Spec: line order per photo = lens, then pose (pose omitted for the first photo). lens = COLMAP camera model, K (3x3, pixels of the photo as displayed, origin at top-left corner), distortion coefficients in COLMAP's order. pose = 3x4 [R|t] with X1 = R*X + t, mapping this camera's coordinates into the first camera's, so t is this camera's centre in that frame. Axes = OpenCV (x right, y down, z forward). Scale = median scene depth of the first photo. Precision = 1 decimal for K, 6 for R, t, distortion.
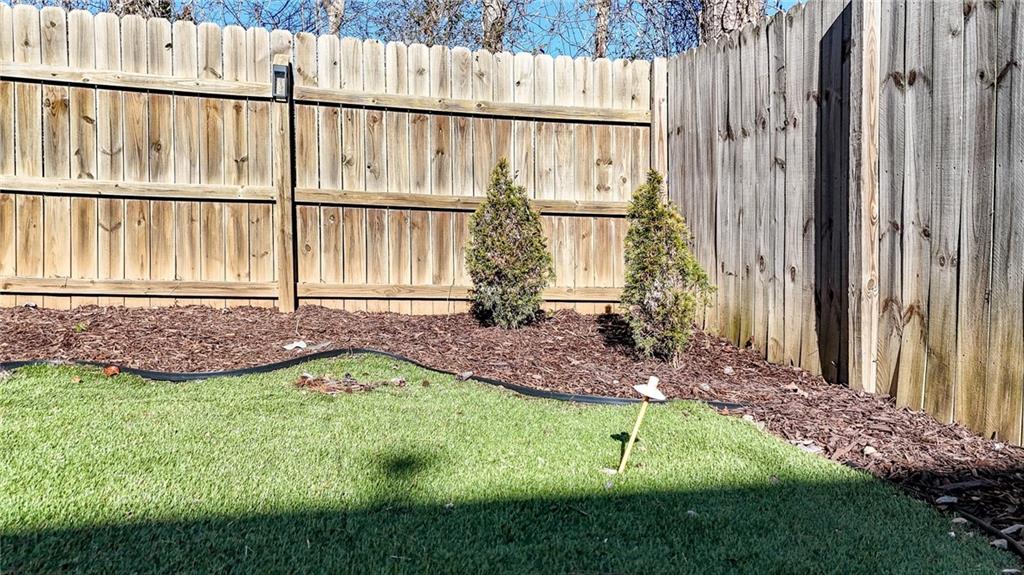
lens RADIAL K [[742.5, 0, 512.0], [0, 742.5, 287.5], [0, 0, 1]] dist [0.080640, -0.075515]
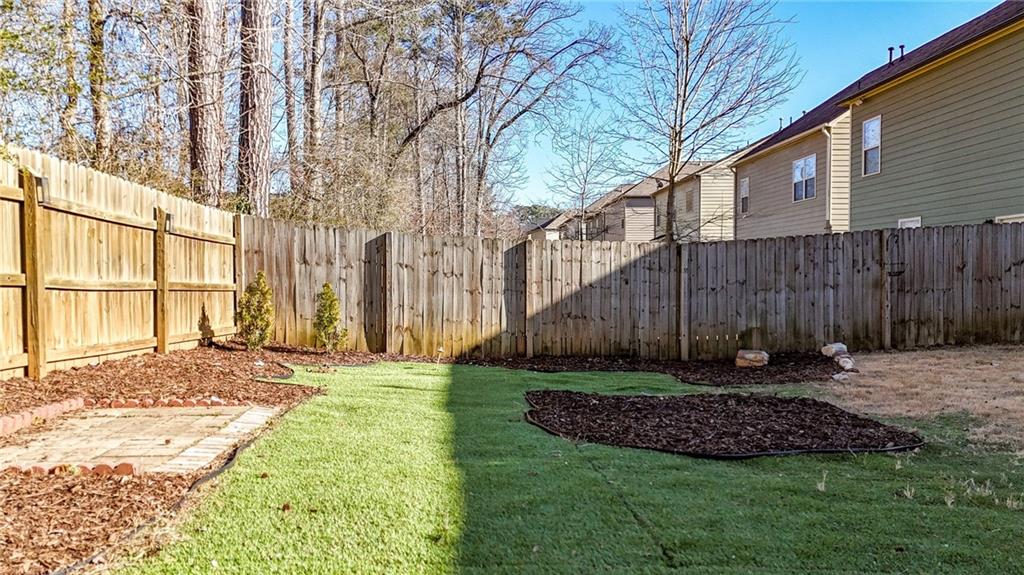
lens RADIAL K [[742.5, 0, 512.0], [0, 742.5, 287.5], [0, 0, 1]] dist [0.080640, -0.075515]
pose [[0.186791, -0.009604, 0.982353, -2.011070], [0.017896, 0.999820, 0.006372, -0.126330], [-0.982237, 0.016390, 0.186929, -0.127262]]
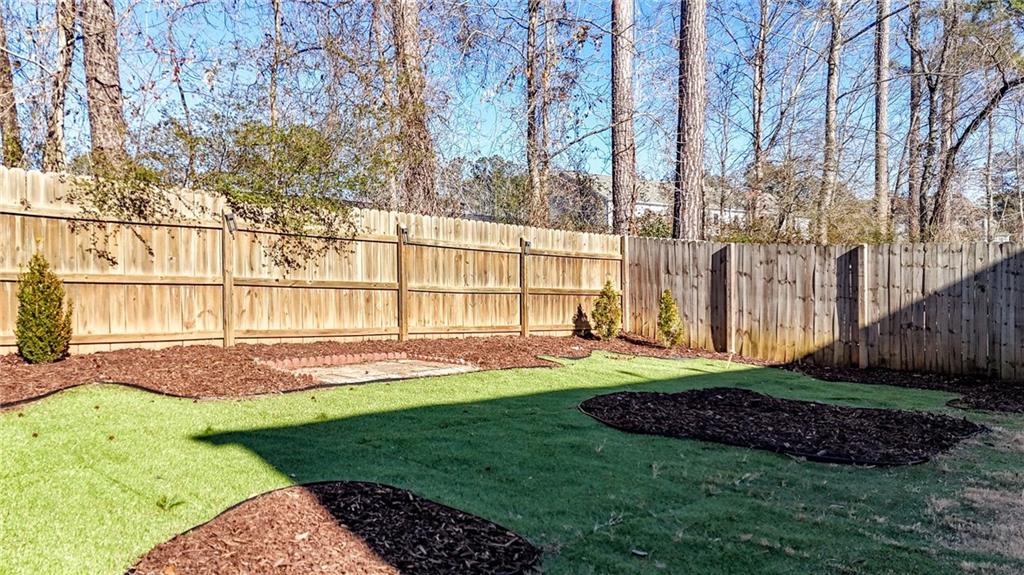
lens RADIAL K [[734.2, 0, 490.7], [0, 734.2, 284.2], [0, 0, 1]] dist [0.081735, -0.166233]
pose [[0.880036, 0.004658, 0.474884, -1.719030], [0.006384, 0.999746, -0.021637, -0.100555], [-0.474864, 0.022073, 0.879782, -1.233938]]
